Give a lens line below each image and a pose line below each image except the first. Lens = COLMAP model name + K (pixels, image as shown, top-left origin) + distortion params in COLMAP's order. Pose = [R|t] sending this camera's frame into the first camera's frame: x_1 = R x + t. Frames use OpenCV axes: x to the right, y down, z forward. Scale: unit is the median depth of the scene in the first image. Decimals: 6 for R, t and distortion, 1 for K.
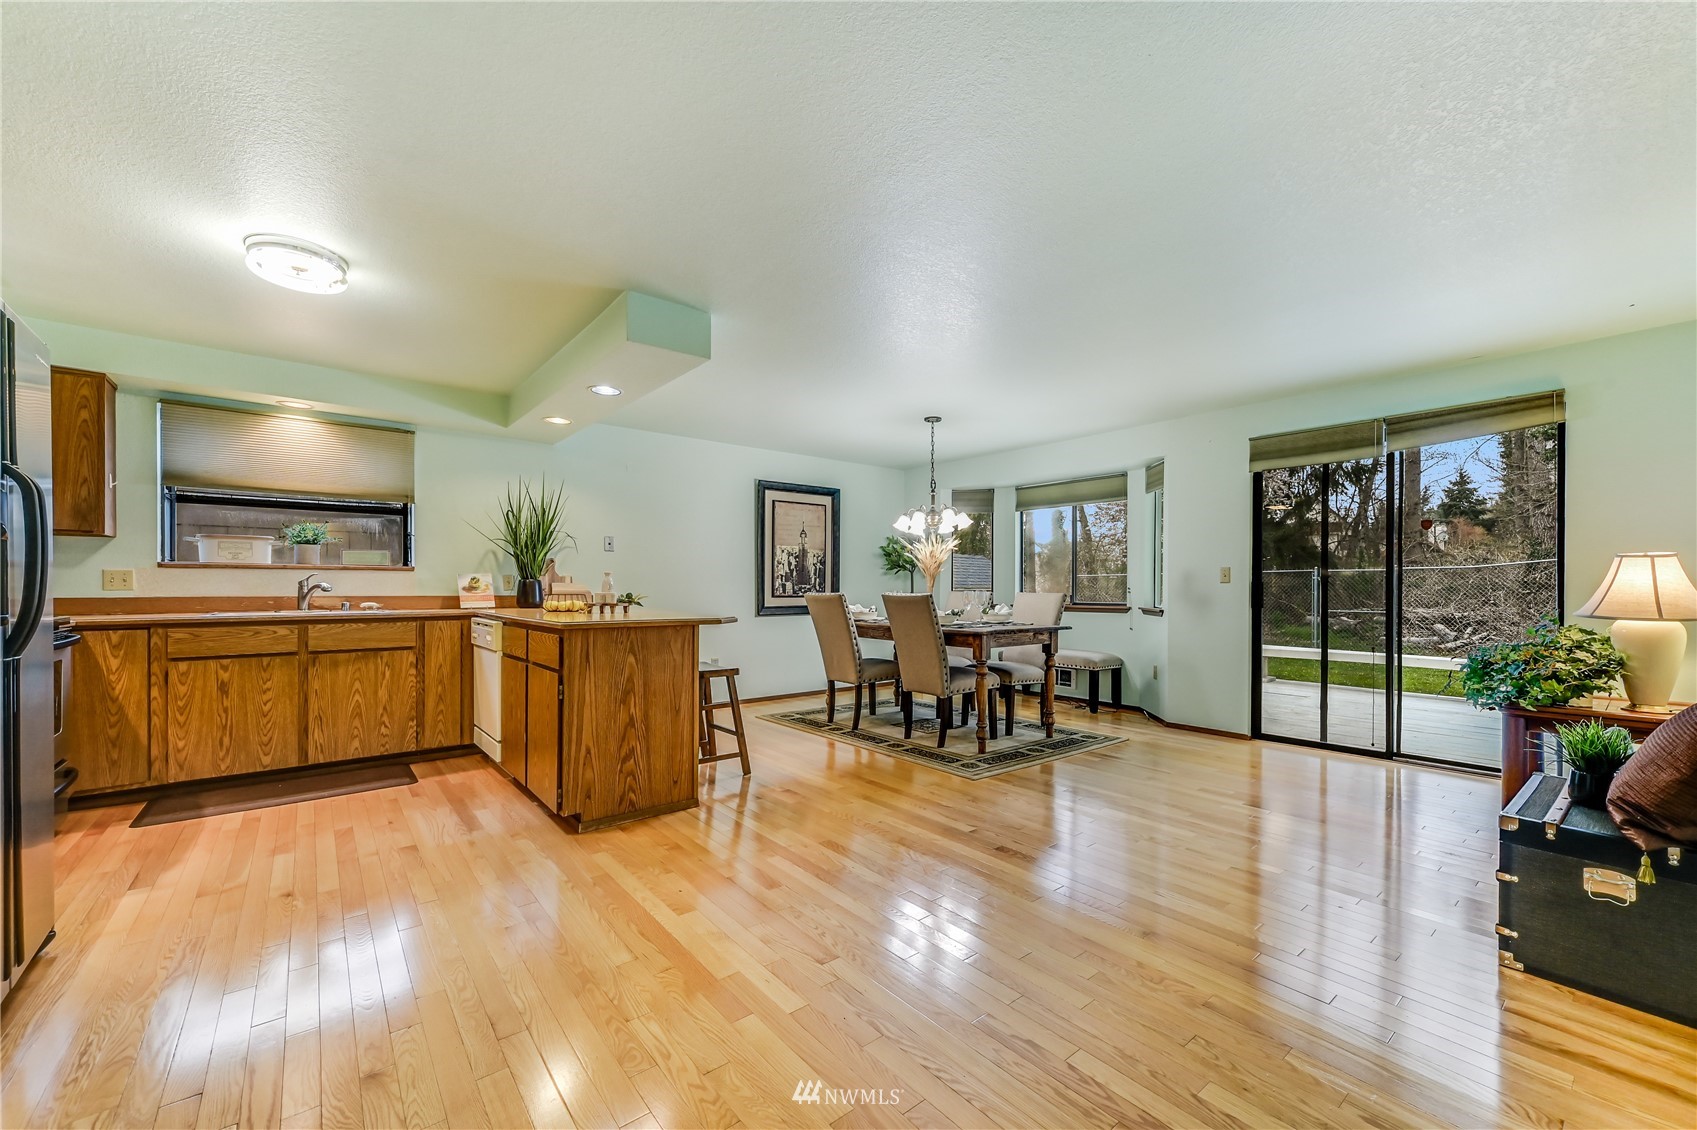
lens RADIAL K [[670.0, 0, 851.2], [0, 670.0, 585.6], [0, 0, 1]] dist [0.001323, 0.000073]
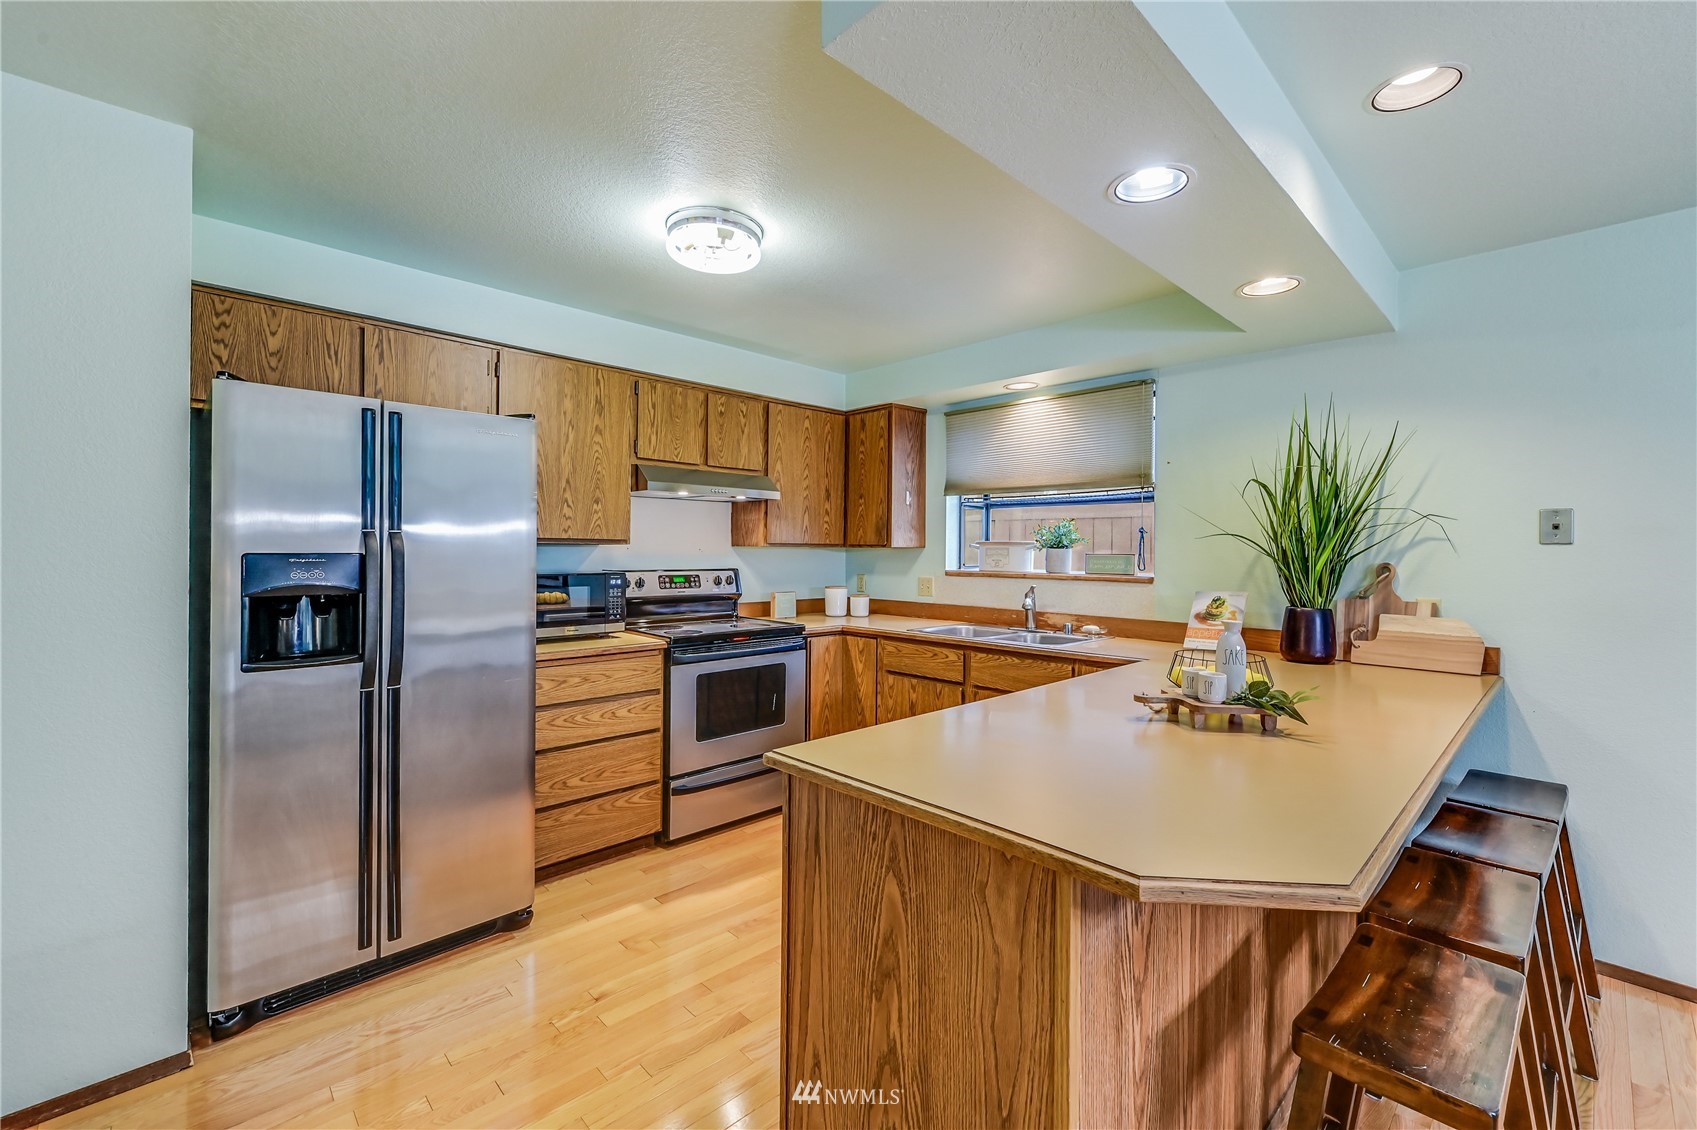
lens RADIAL K [[711.4, 0, 850.0], [0, 711.4, 552.3], [0, 0, 1]] dist [0.001674, 0.000229]
pose [[0.081903, 0.001312, -0.996639, 0.039106], [-0.006196, 0.999980, 0.000807, -0.047518], [0.996621, 0.006110, 0.081910, 0.576012]]
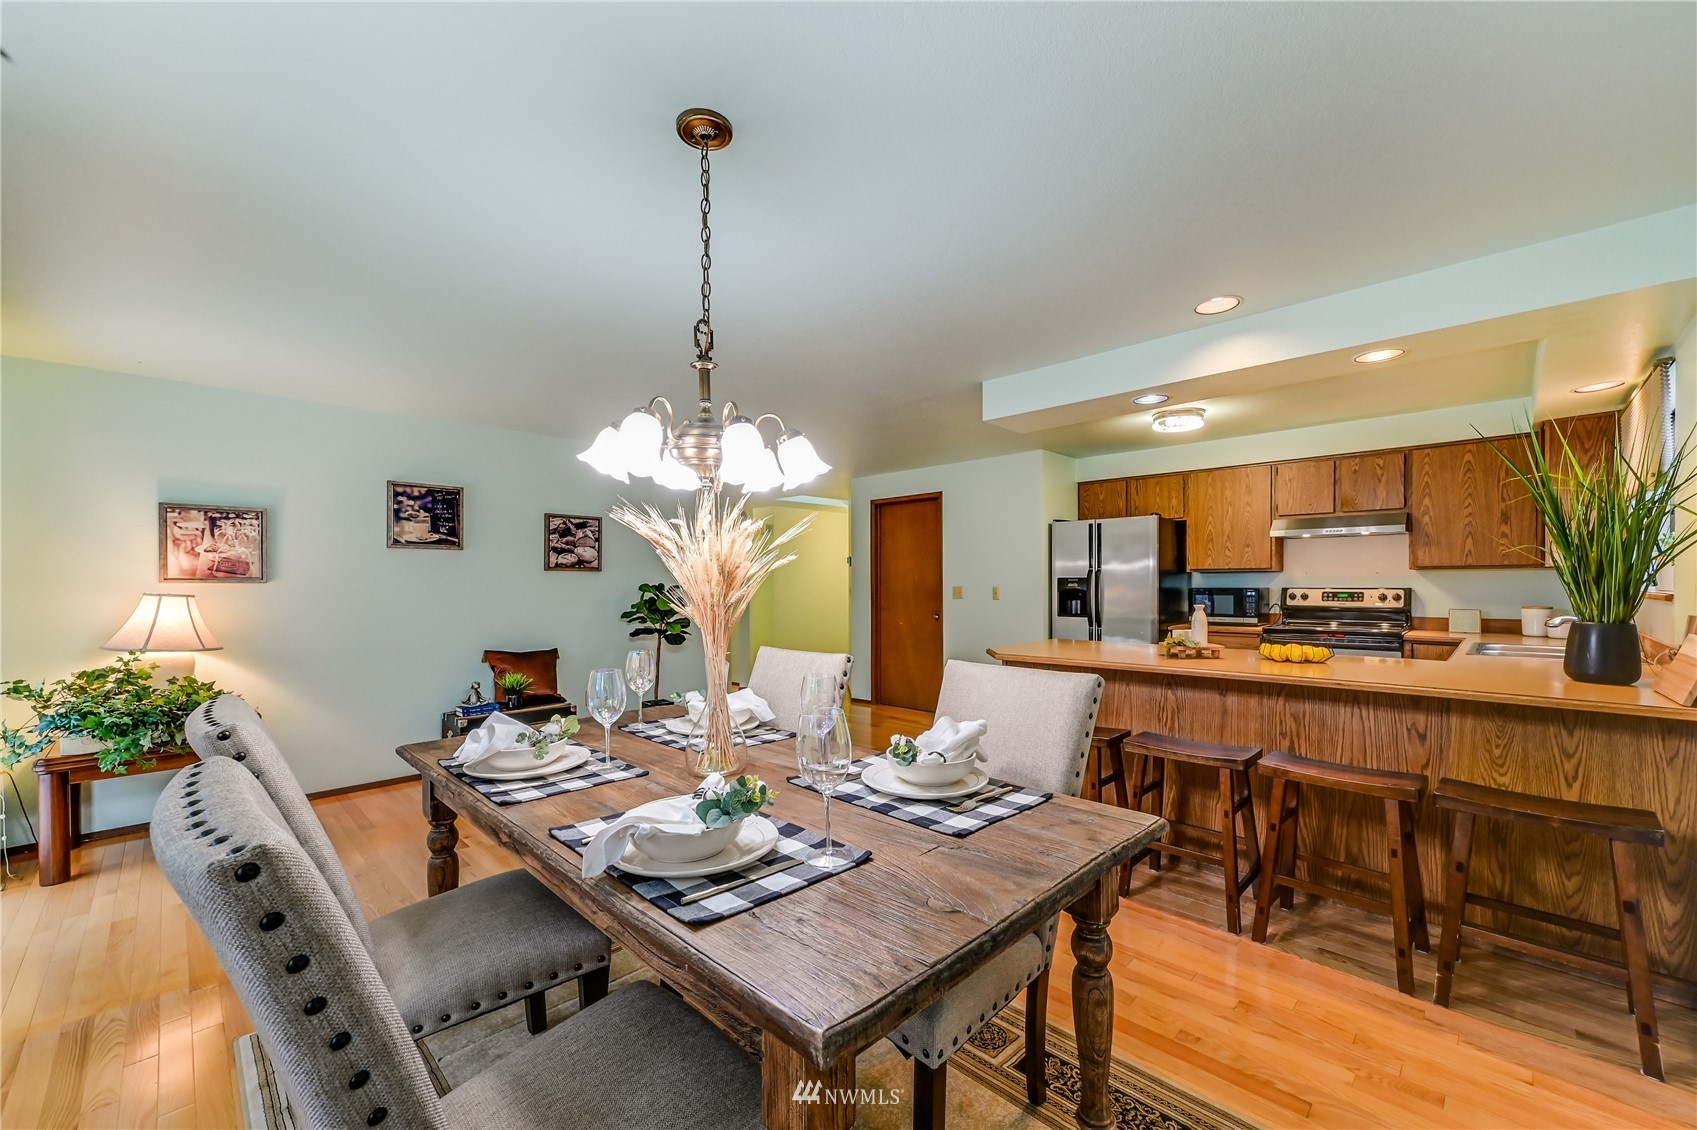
lens RADIAL K [[661.8, 0, 853.2], [0, 661.8, 572.7], [0, 0, 1]] dist [0.002305, 0.000261]
pose [[-0.992668, -0.001021, -0.120867, 0.099362], [0.001169, 0.999836, -0.018052, -0.033064], [0.120866, -0.018061, -0.992505, 1.333872]]
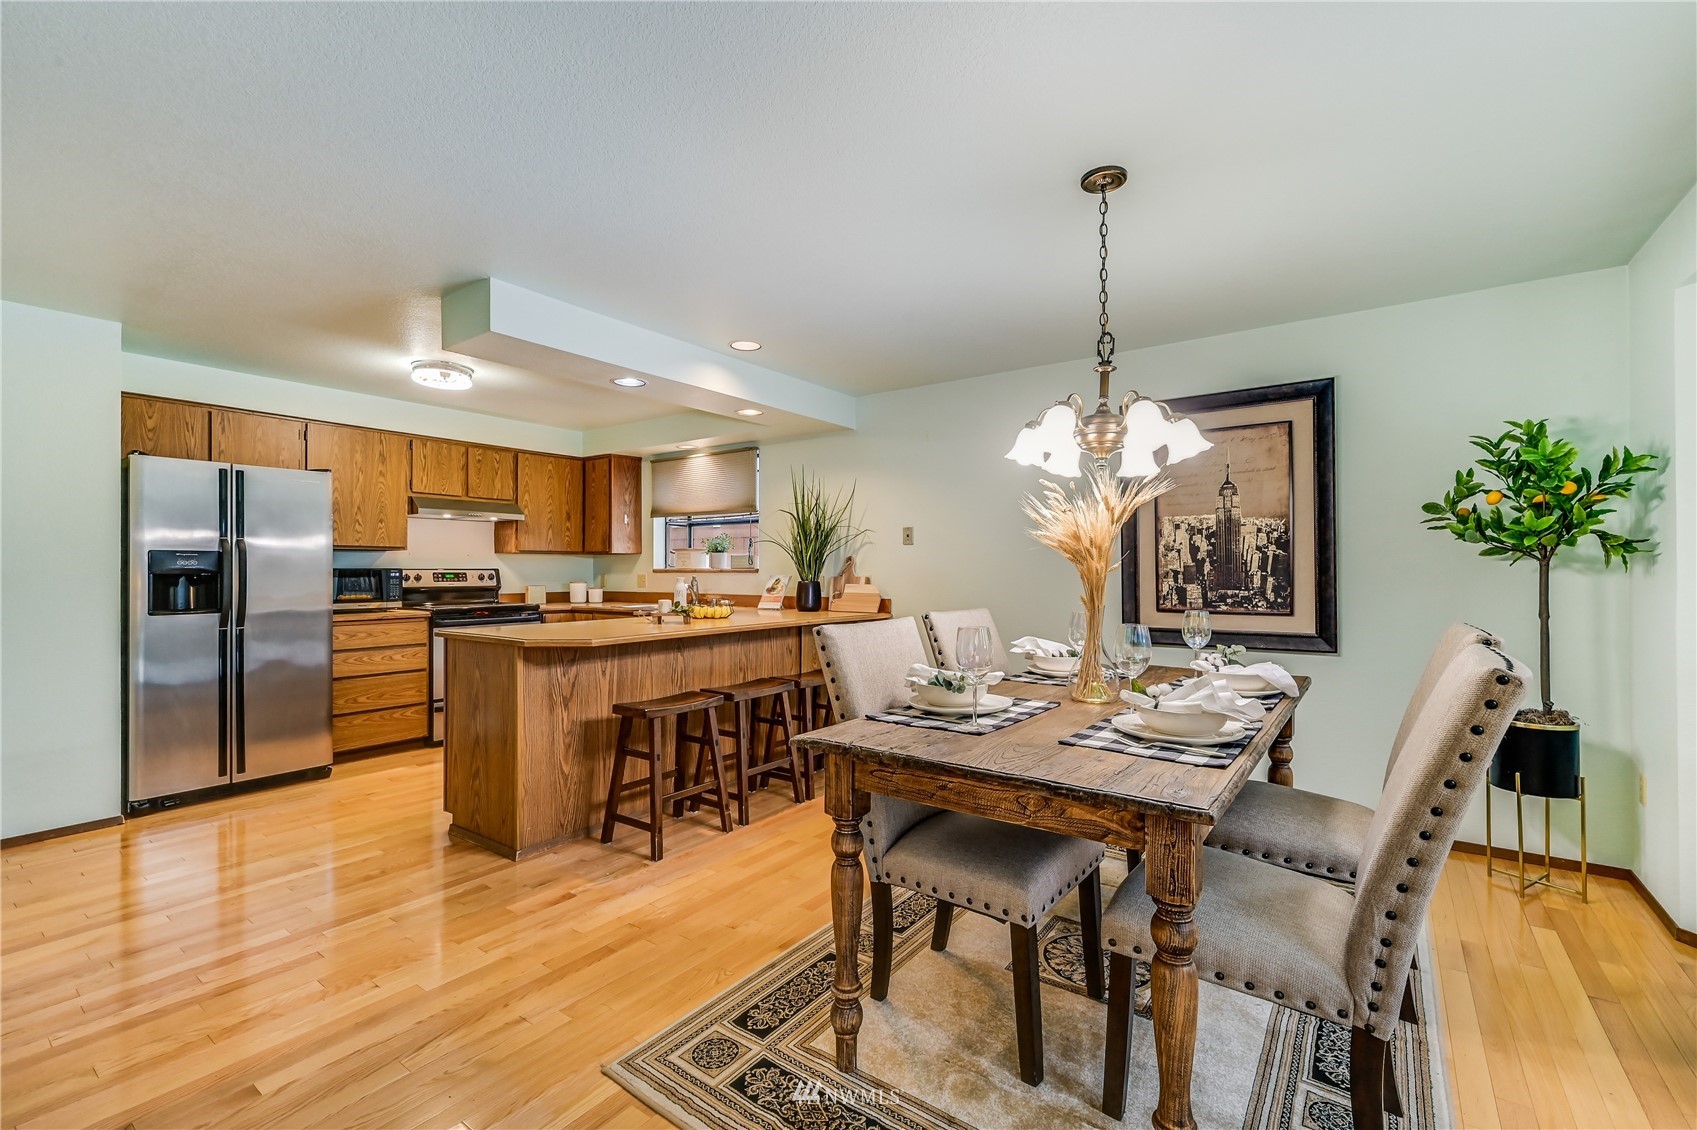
lens RADIAL K [[725.5, 0, 855.8], [0, 725.5, 568.0], [0, 0, 1]] dist [0.000674, -0.000248]
pose [[0.261791, -0.005388, -0.965110, 0.498698], [0.004014, 0.999982, -0.004494, -0.021169], [0.965116, -0.002698, 0.261807, 0.764445]]
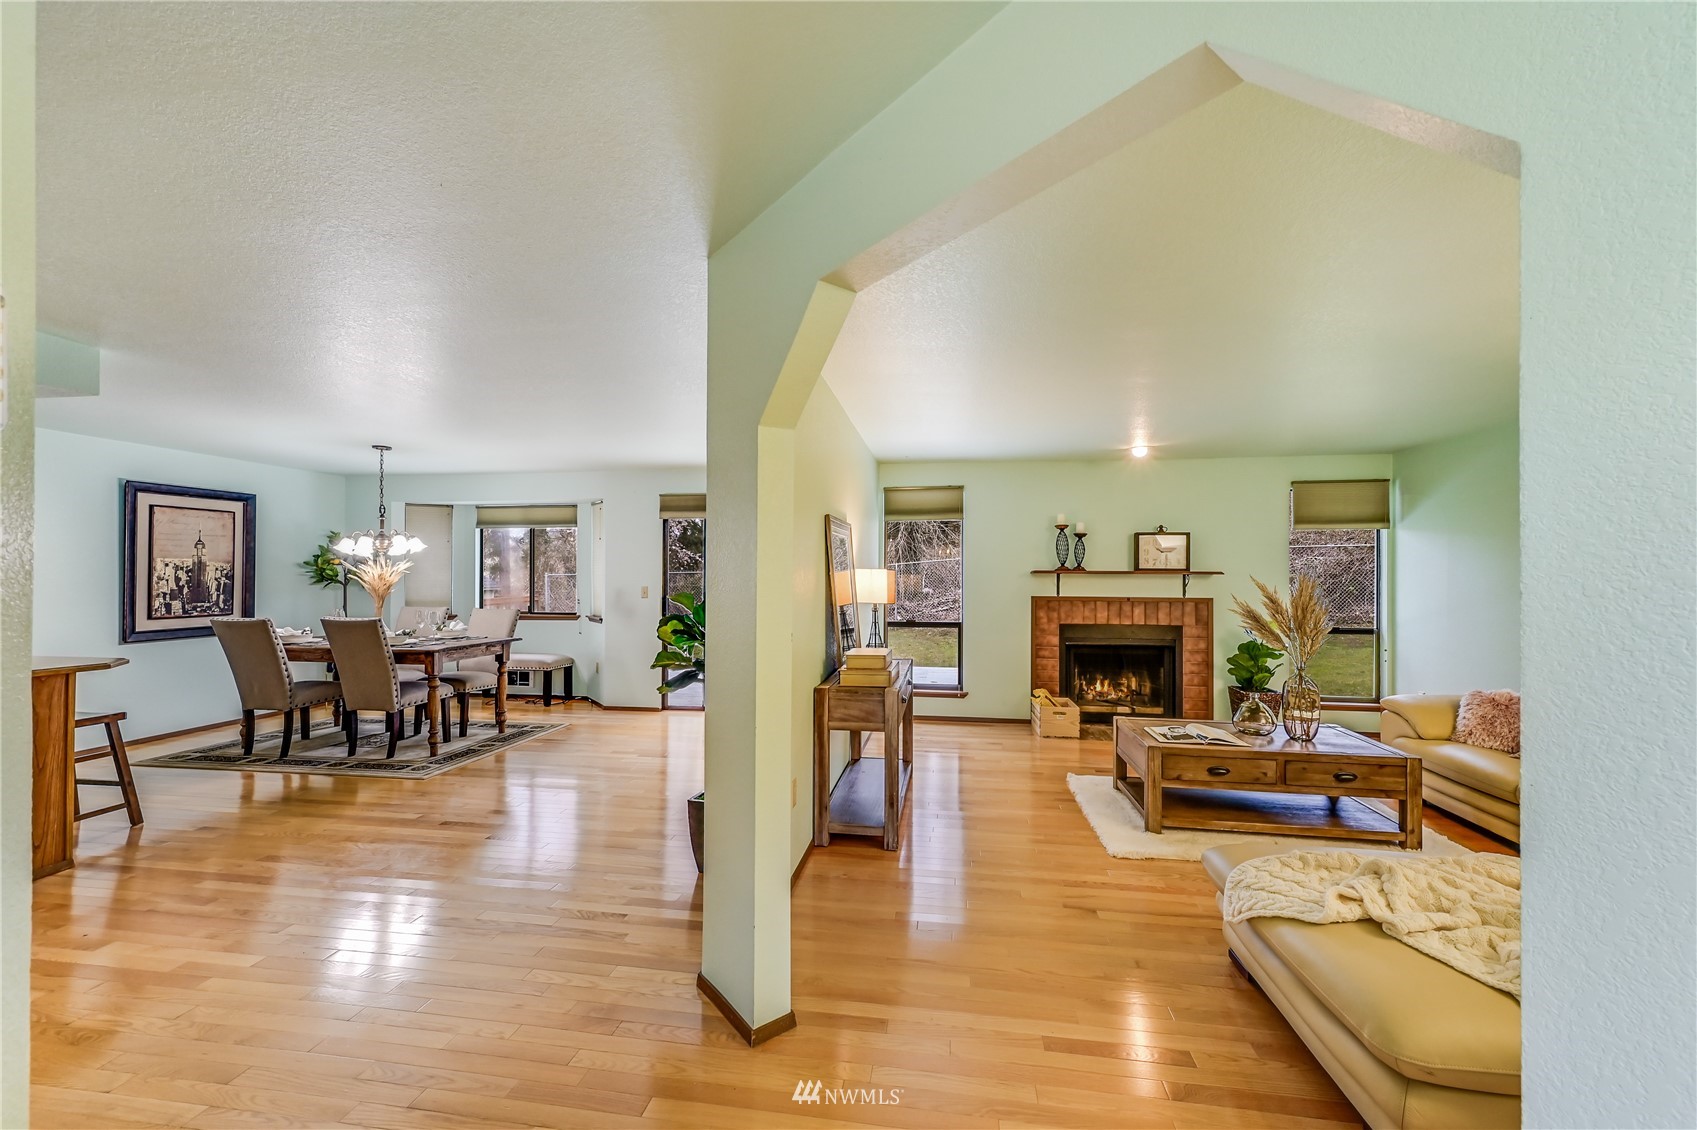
lens RADIAL K [[661.8, 0, 853.2], [0, 661.8, 572.7], [0, 0, 1]] dist [0.002305, 0.000261]
pose [[0.738894, 0.002479, 0.673818, -0.032401], [-0.001431, 0.999997, -0.002111, -0.052075], [-0.673821, 0.000596, 0.738895, -0.269669]]
